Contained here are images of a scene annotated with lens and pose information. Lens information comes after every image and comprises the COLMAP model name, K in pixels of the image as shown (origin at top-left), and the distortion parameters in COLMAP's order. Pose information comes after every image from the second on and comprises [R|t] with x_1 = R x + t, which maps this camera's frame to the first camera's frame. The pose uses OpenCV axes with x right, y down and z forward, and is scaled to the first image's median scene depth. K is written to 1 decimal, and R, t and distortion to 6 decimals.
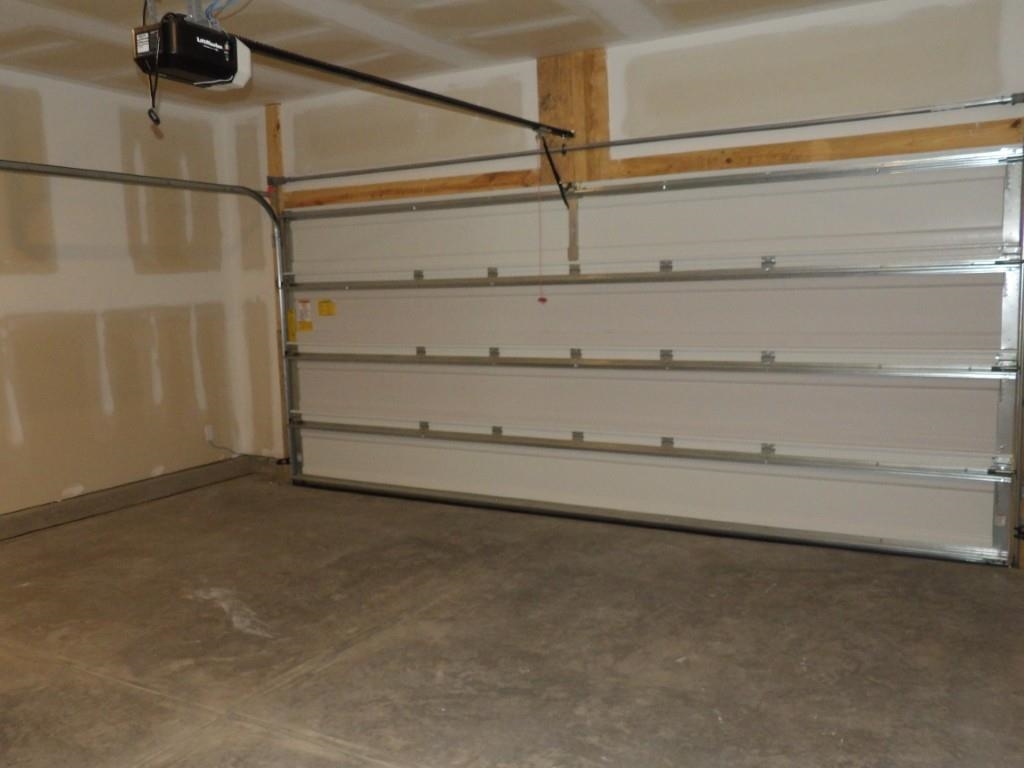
lens RADIAL K [[881.5, 0, 512.0], [0, 881.5, 384.0], [0, 0, 1]] dist [-0.046308, 0.000743]
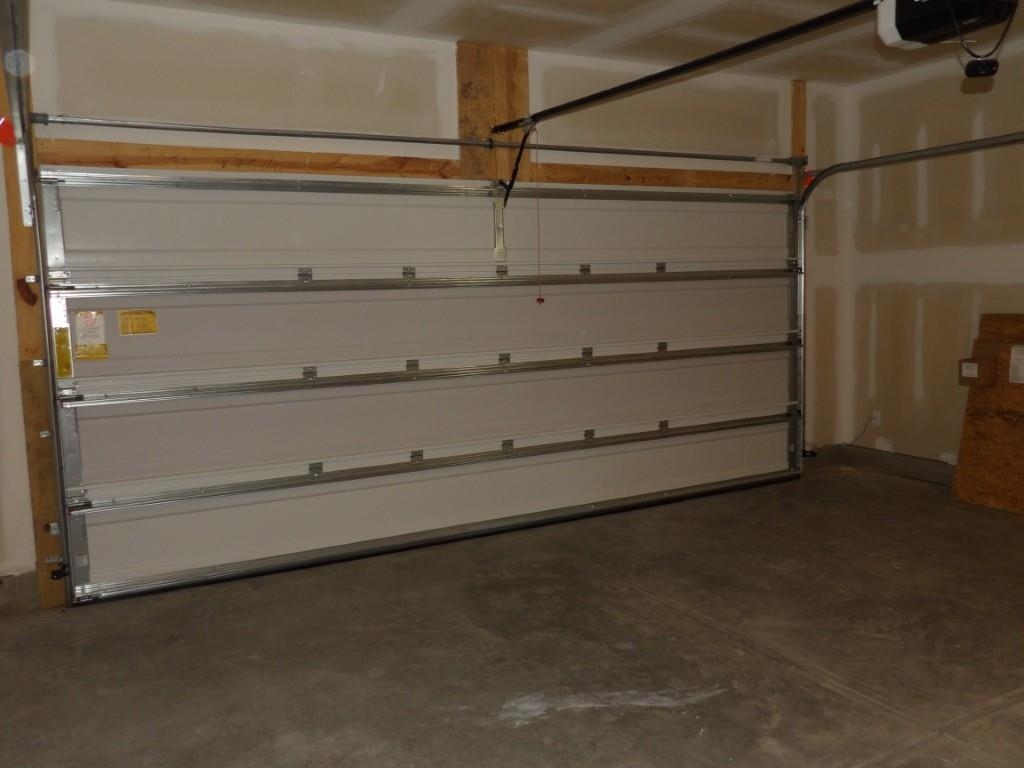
lens RADIAL K [[883.6, 0, 512.0], [0, 883.6, 384.0], [0, 0, 1]] dist [-0.084468, 0.144660]
pose [[0.521276, -0.081888, 0.849450, -0.828033], [0.107913, 0.993720, 0.029574, -0.038674], [-0.846538, 0.076250, 0.526839, 0.547598]]
